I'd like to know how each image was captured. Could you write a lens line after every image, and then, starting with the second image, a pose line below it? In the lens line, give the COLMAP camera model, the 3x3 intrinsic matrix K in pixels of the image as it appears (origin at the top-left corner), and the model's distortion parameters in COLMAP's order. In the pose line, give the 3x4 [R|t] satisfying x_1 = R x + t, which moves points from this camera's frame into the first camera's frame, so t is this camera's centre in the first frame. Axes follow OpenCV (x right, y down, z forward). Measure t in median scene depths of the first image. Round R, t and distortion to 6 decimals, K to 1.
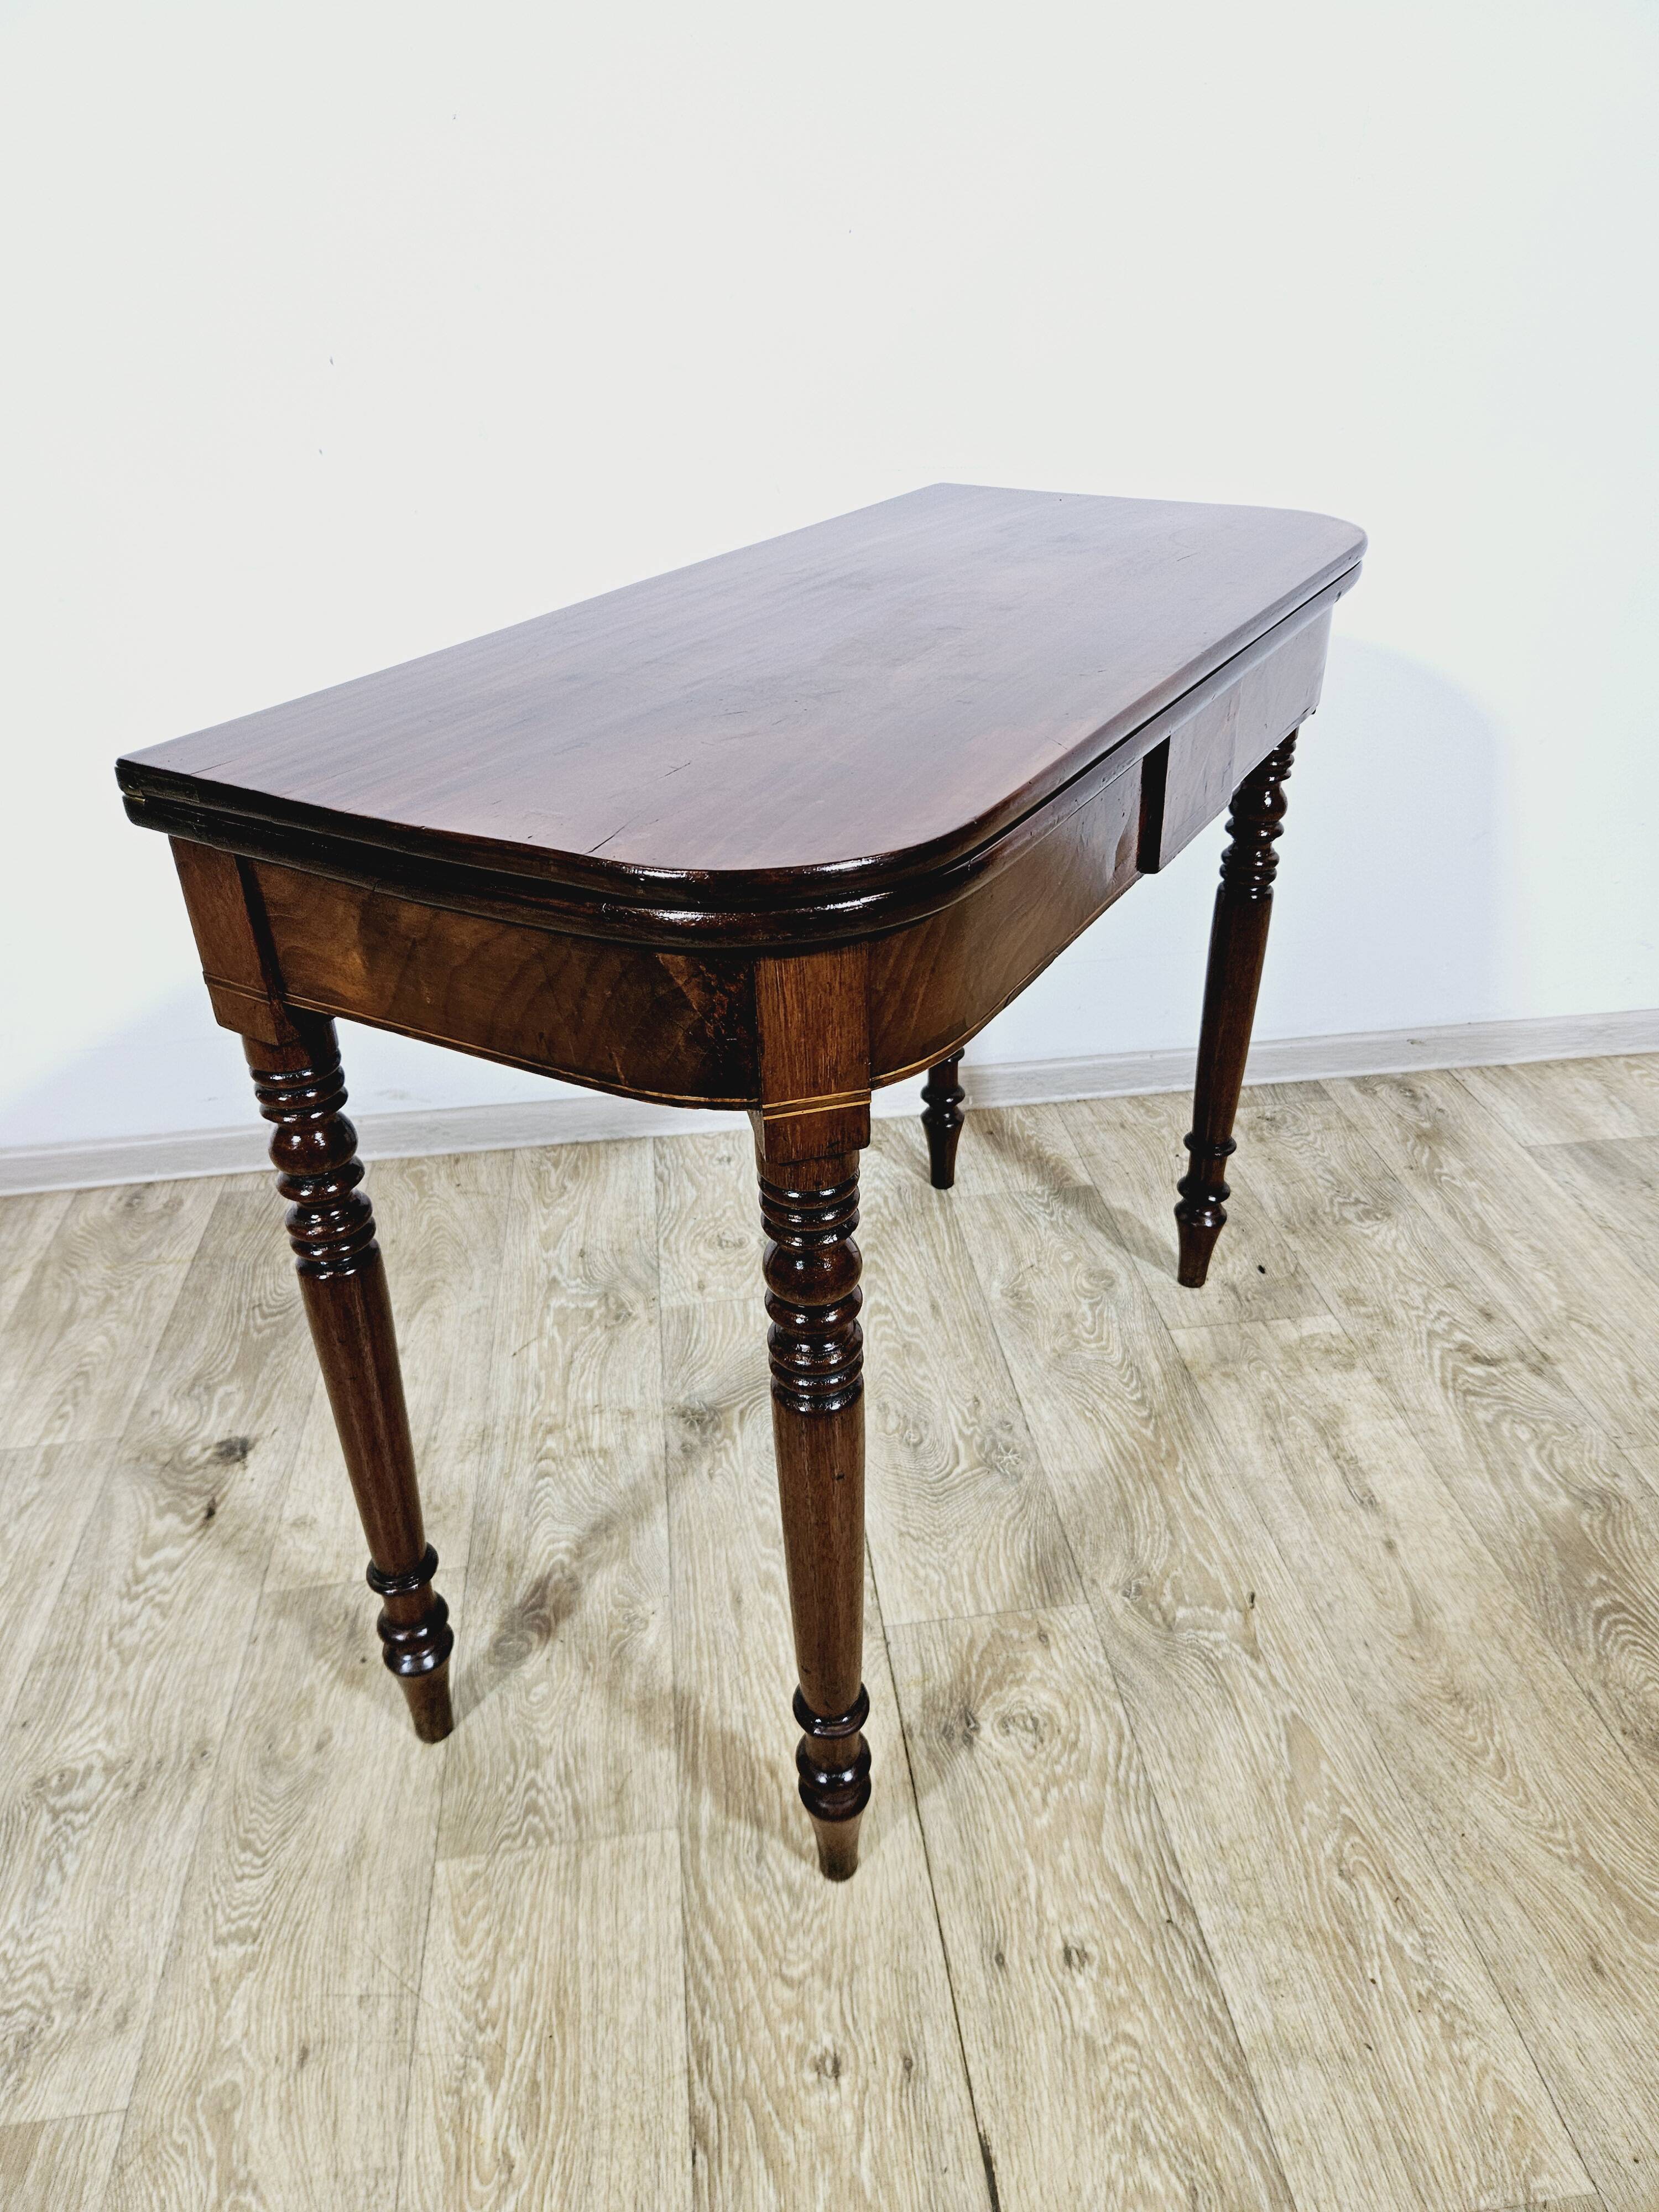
lens RADIAL K [[1520.6, 0, 818.3], [0, 1520.6, 1089.0], [0, 0, 1]] dist [0.060159, -0.067388]
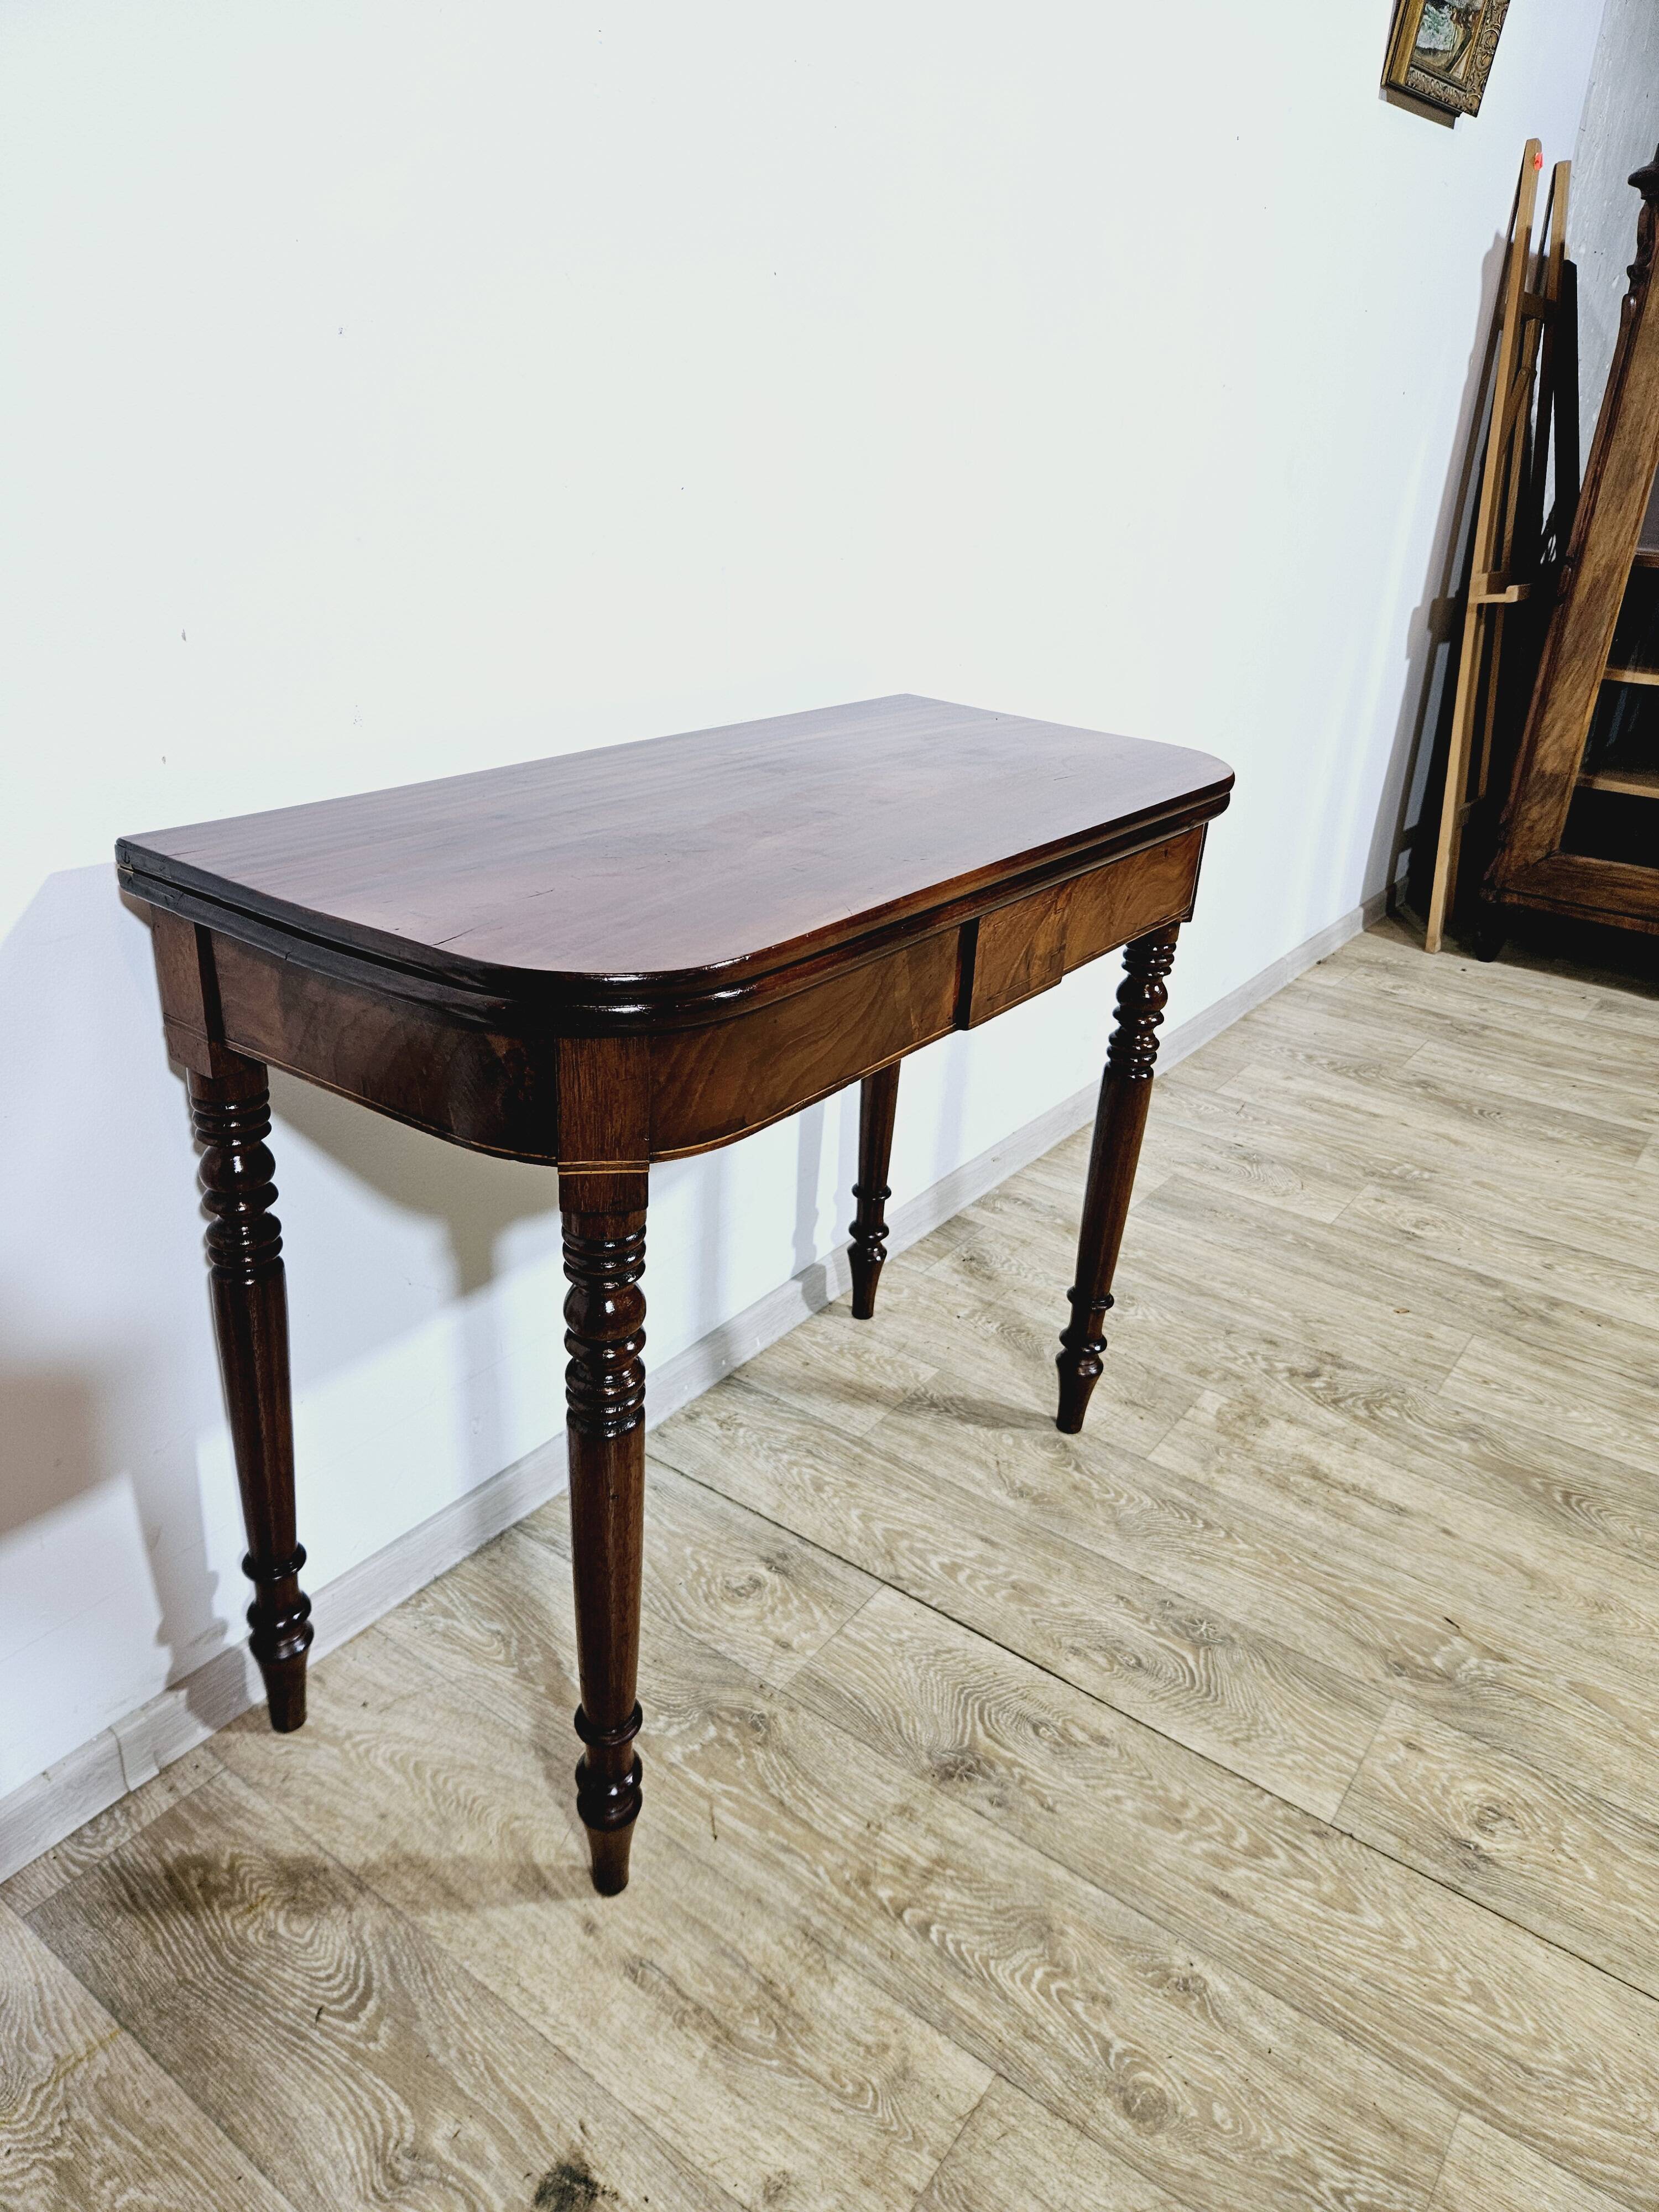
lens RADIAL K [[1520.6, 0, 833.4], [0, 1520.6, 1067.0], [0, 0, 1]] dist [0.060159, -0.067388]
pose [[0.668731, -0.231795, 0.706448, -0.667432], [0.313351, 0.949520, 0.014929, -0.206755], [-0.674247, 0.211383, 0.707607, 0.340942]]
